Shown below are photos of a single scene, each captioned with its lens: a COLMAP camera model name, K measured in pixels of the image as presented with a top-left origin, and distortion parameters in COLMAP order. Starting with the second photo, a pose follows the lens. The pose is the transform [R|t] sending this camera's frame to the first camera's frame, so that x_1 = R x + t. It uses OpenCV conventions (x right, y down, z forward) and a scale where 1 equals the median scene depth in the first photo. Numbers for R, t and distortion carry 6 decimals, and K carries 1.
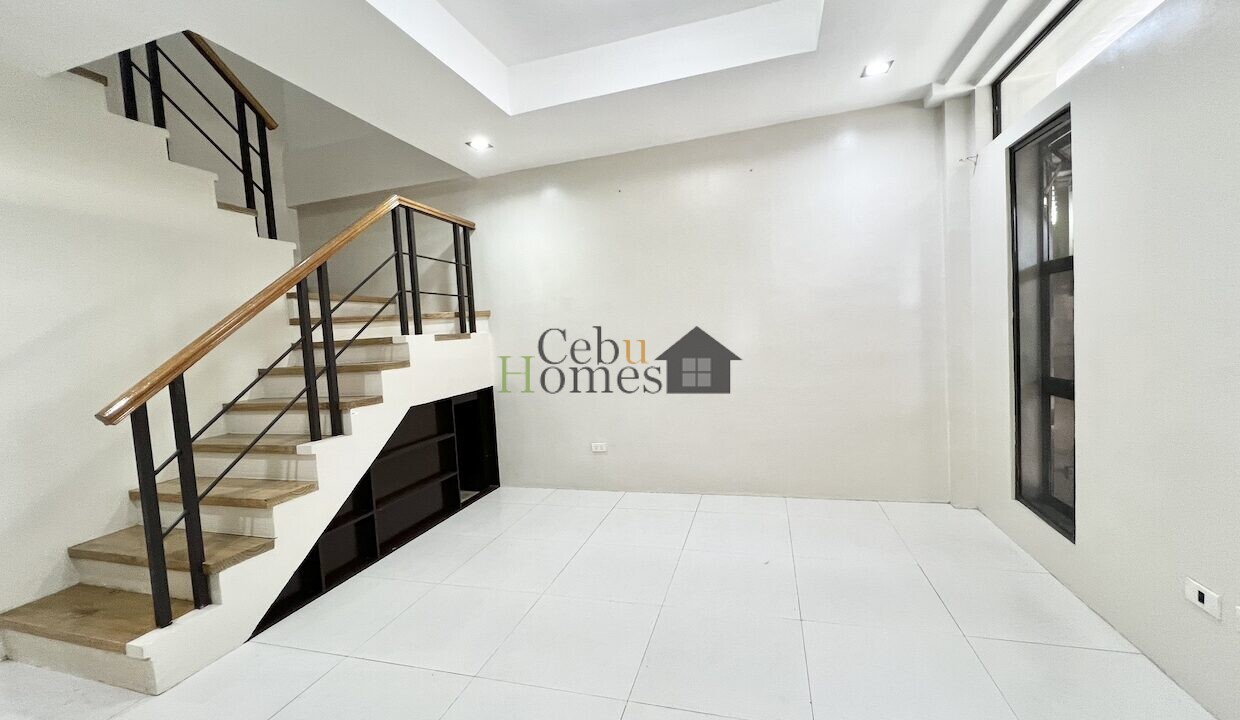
lens RADIAL K [[493.8, 0, 621.9], [0, 493.8, 360.3], [0, 0, 1]] dist [-0.001943, 0.000720]
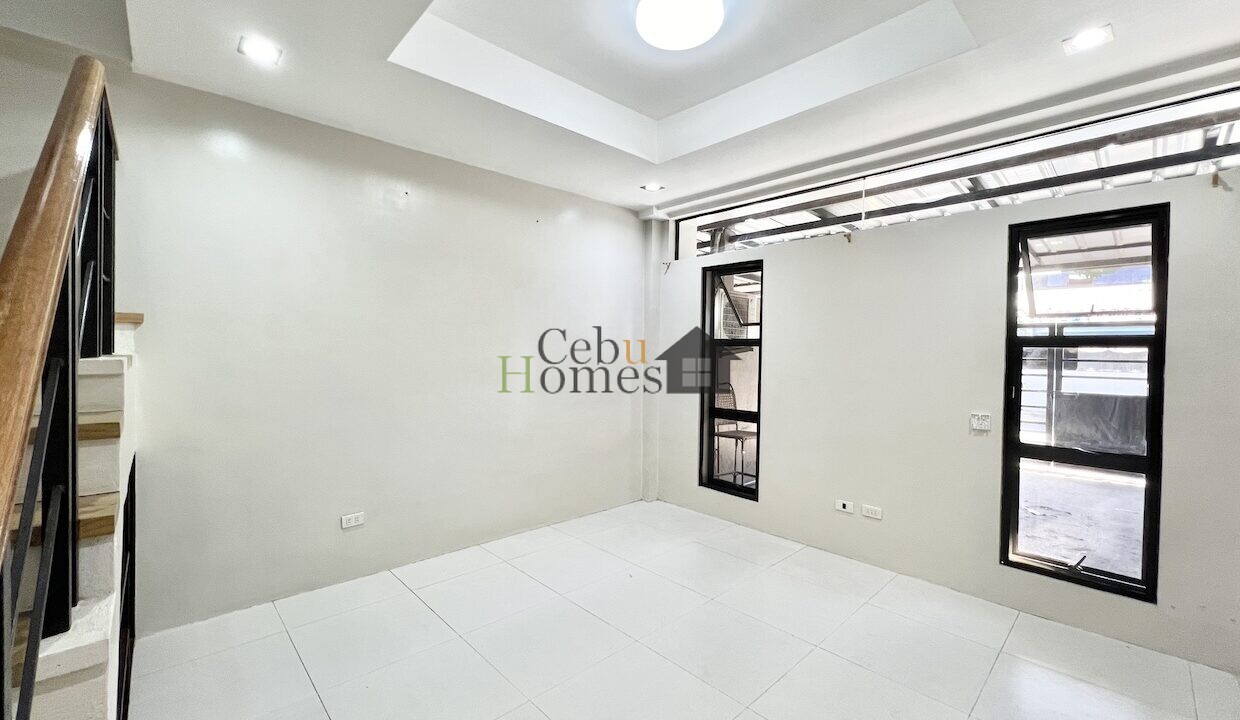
lens RADIAL K [[494.5, 0, 613.0], [0, 494.5, 363.8], [0, 0, 1]] dist [-0.001747, 0.000014]
pose [[0.509712, 0.047587, 0.859028, -0.573056], [0.003042, 0.998363, -0.057111, -0.015433], [-0.860340, 0.031723, 0.508733, 0.331076]]
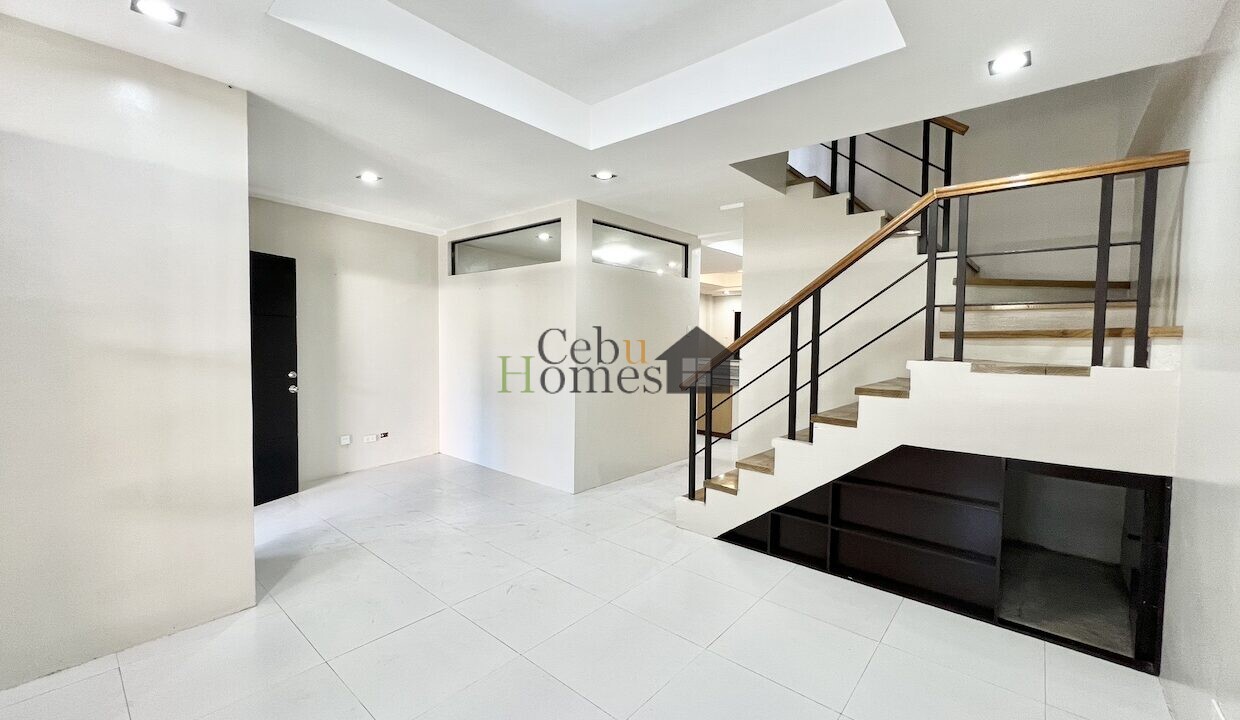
lens RADIAL K [[493.8, 0, 620.6], [0, 493.8, 359.9], [0, 0, 1]] dist [-0.001943, 0.000720]
pose [[-0.405976, 0.096839, -0.908738, 0.505276], [-0.036271, 0.991879, 0.121903, -0.131087], [0.913164, 0.082451, -0.399167, 0.835895]]
